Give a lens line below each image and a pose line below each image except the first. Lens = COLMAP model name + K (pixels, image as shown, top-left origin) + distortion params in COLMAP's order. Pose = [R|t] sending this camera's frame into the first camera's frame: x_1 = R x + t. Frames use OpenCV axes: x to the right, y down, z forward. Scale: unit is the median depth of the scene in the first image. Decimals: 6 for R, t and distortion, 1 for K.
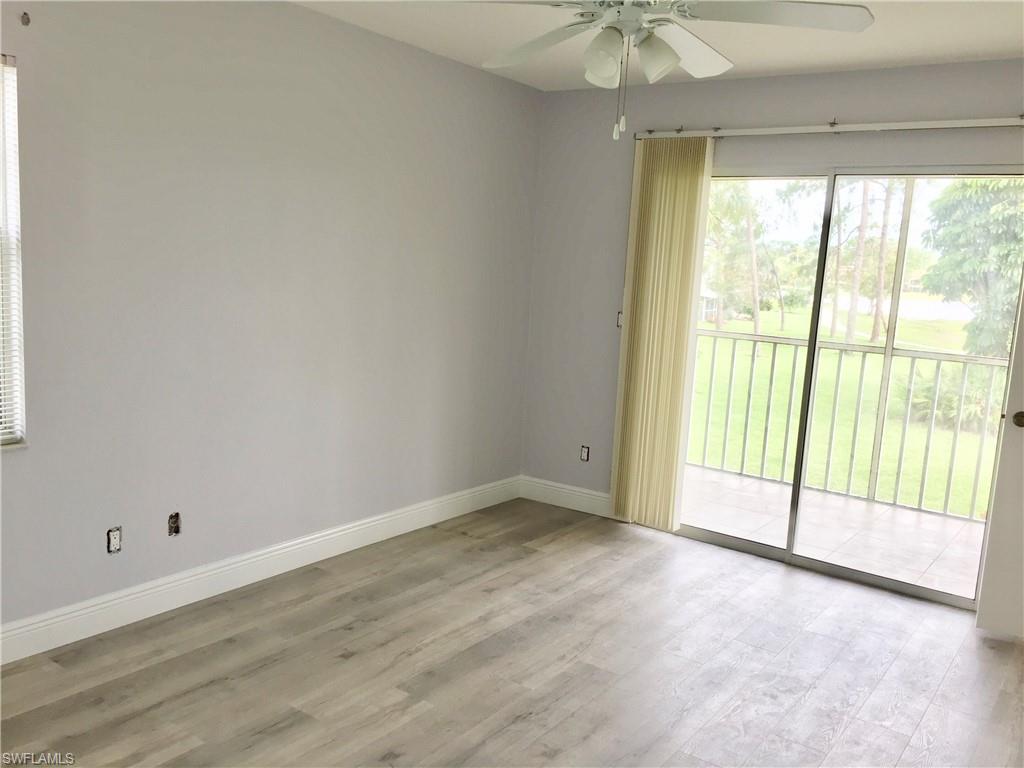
lens RADIAL K [[871.6, 0, 507.7], [0, 871.6, 383.3], [0, 0, 1]] dist [0.052064, -0.018229]
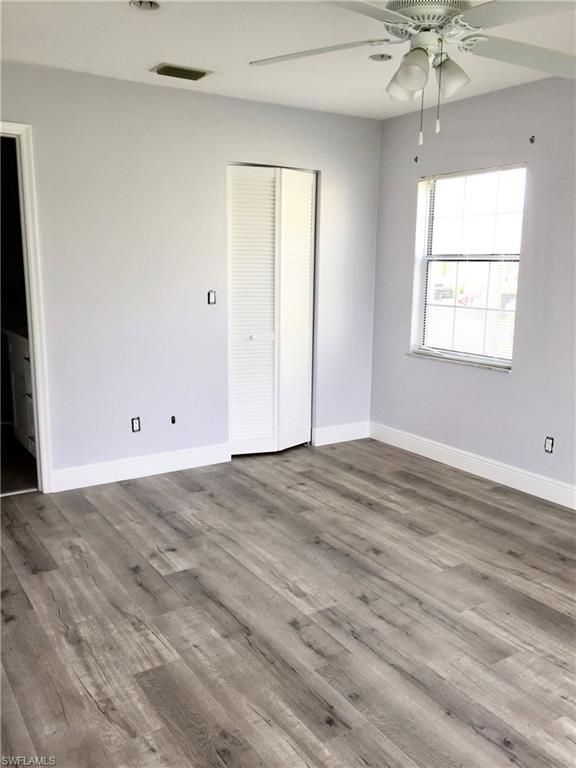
lens RADIAL K [[653.7, 0, 284.4], [0, 653.7, 384.6], [0, 0, 1]] dist [0.052064, -0.018229]
pose [[-0.361489, 0.112409, -0.925576, 0.926274], [-0.161407, 0.970173, 0.180864, -0.076223], [0.918299, 0.214774, -0.332563, 1.034753]]
